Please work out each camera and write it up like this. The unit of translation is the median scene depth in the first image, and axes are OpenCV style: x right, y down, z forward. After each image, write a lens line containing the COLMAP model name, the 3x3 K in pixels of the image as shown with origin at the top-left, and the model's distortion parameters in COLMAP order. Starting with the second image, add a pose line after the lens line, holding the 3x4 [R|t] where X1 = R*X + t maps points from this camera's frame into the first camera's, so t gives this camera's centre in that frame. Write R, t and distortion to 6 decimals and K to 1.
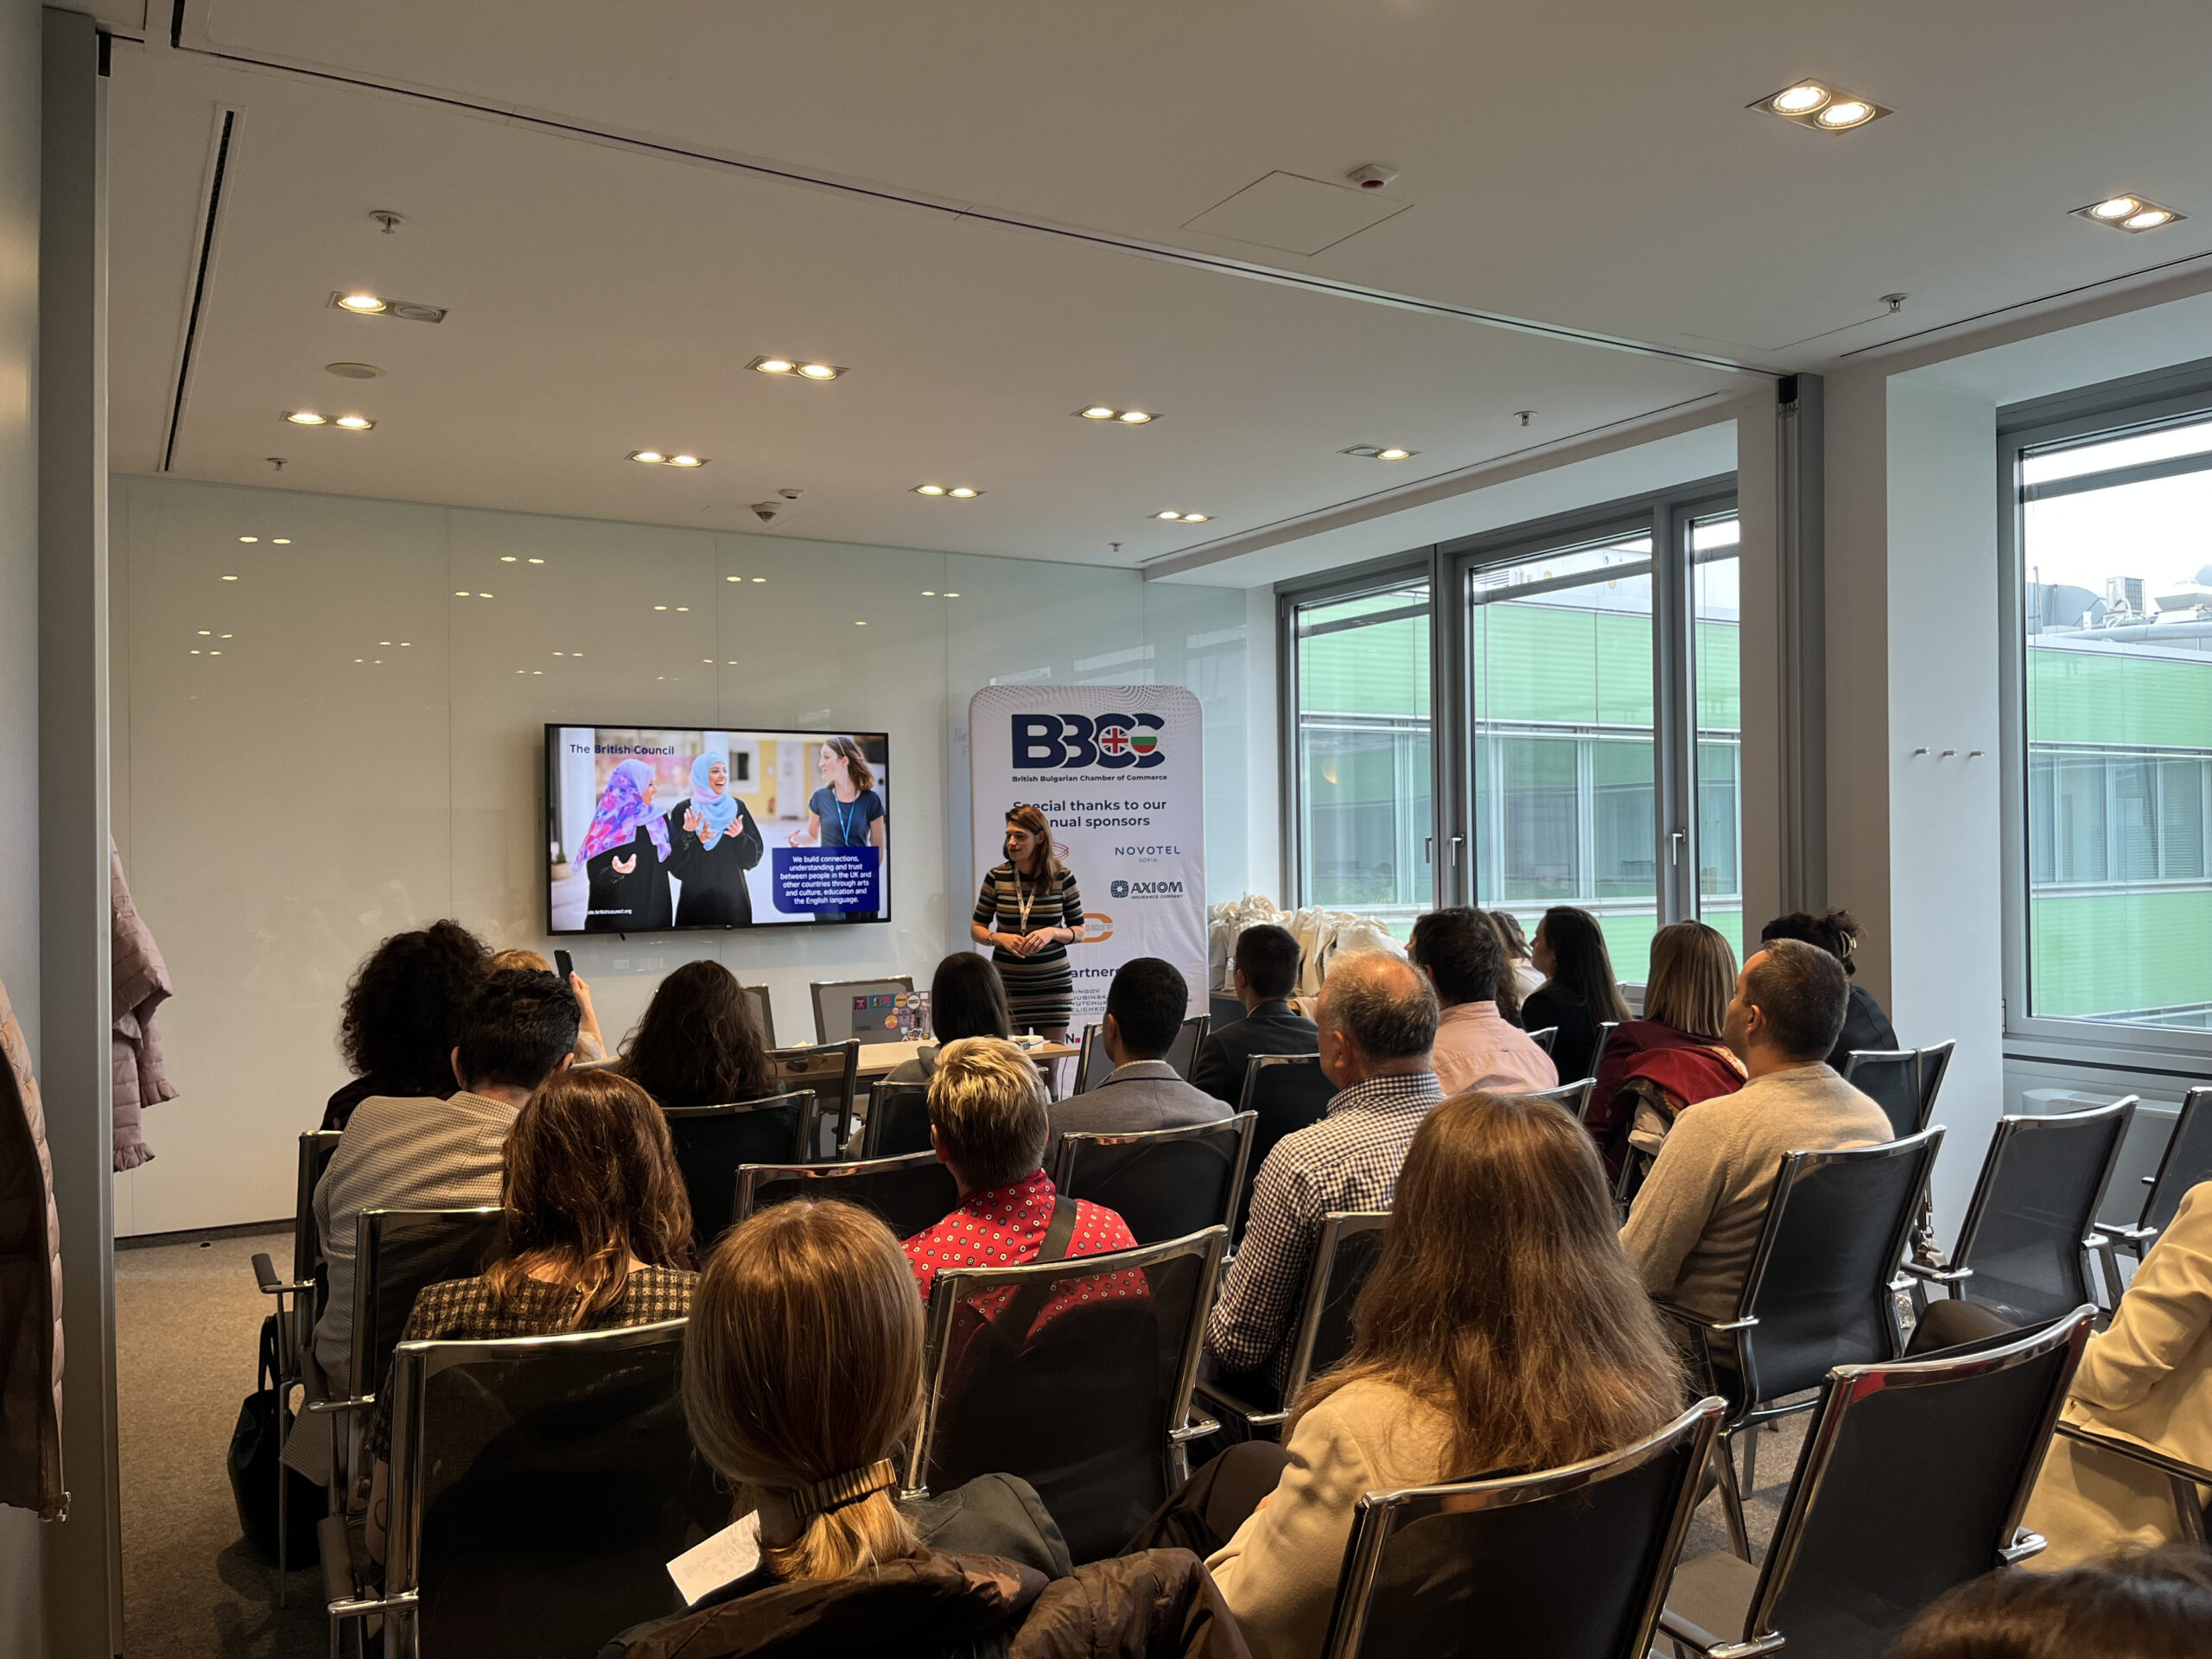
lens RADIAL K [[1615.3, 0, 1078.4], [0, 1615.3, 860.7], [0, 0, 1]] dist [0.060915, 0.163942]
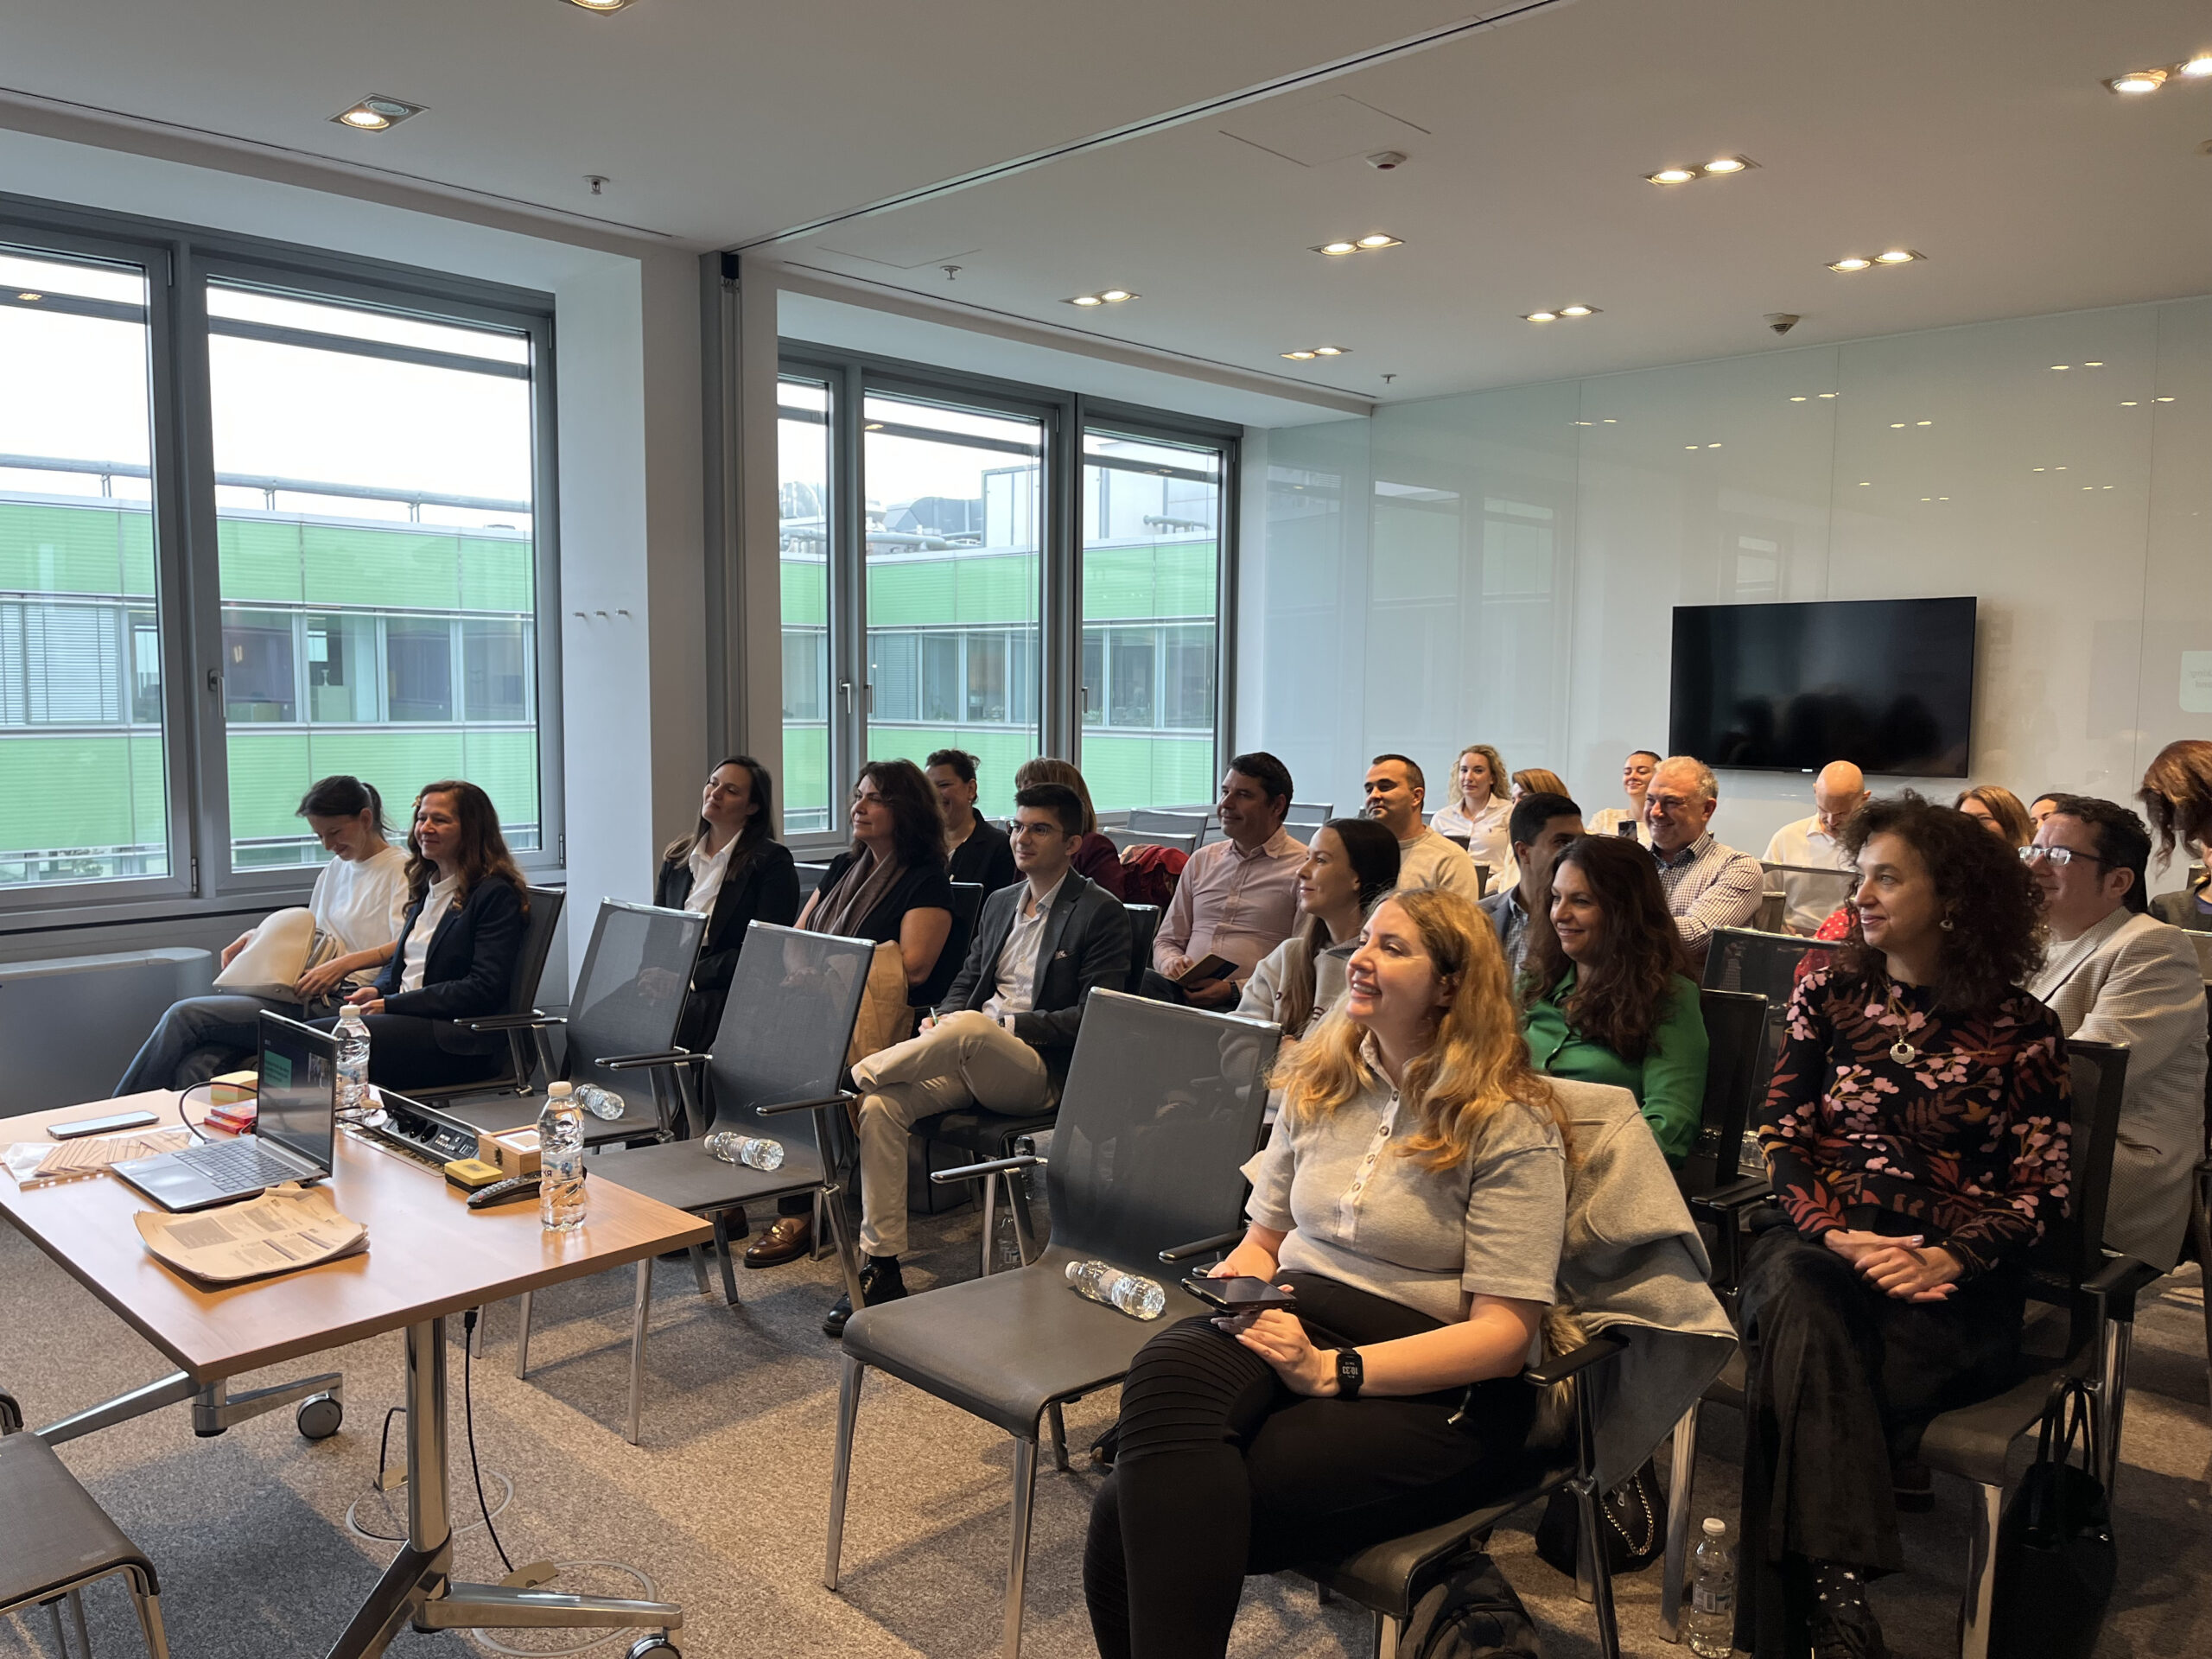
lens RADIAL K [[1694.6, 0, 1106.0], [0, 1694.6, 829.5], [0, 0, 1]] dist [0.002440, -0.097519]
pose [[-0.263791, -0.069483, 0.962074, -0.801045], [0.003804, 0.997319, 0.073072, -0.002736], [-0.964572, 0.022936, -0.262820, 1.243393]]
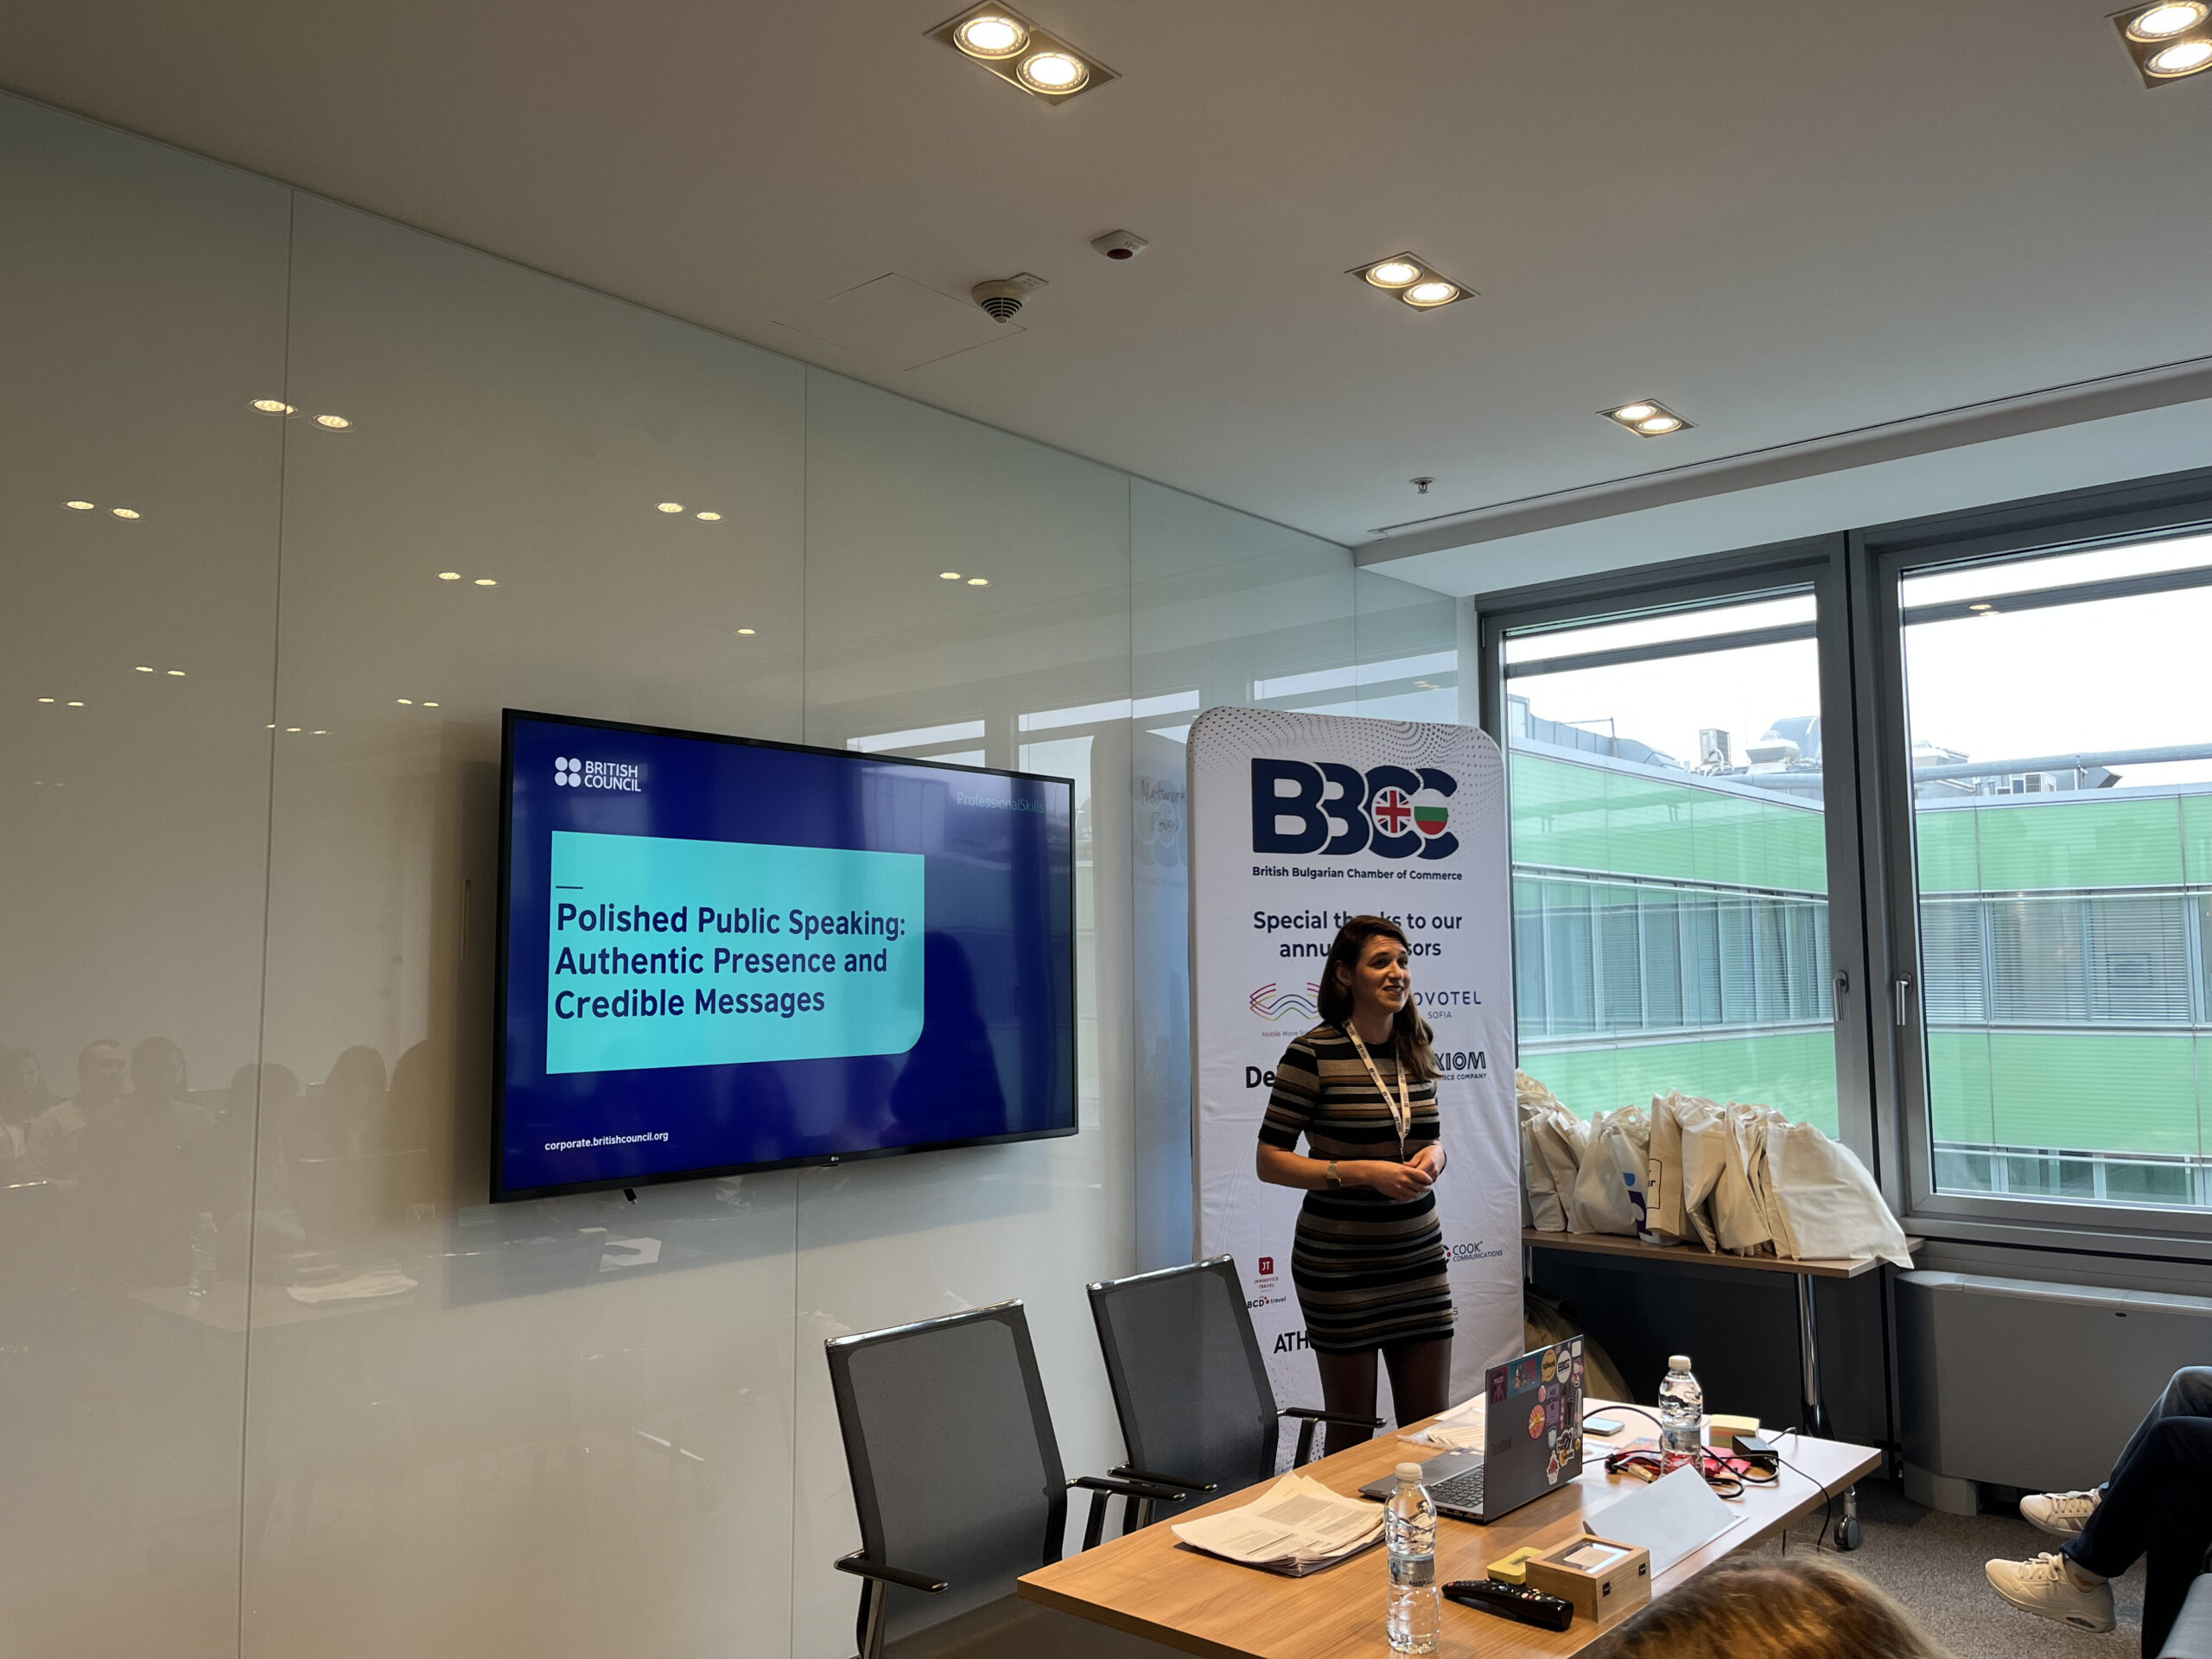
lens RADIAL K [[1693.4, 0, 1105.6], [0, 1693.4, 836.1], [0, 0, 1]] dist [0.071492, -0.105835]
pose [[0.950060, 0.031161, 0.310509, -0.270109], [-0.000173, 0.995055, -0.099330, -0.003632], [-0.312068, 0.094315, 0.945367, 0.445929]]
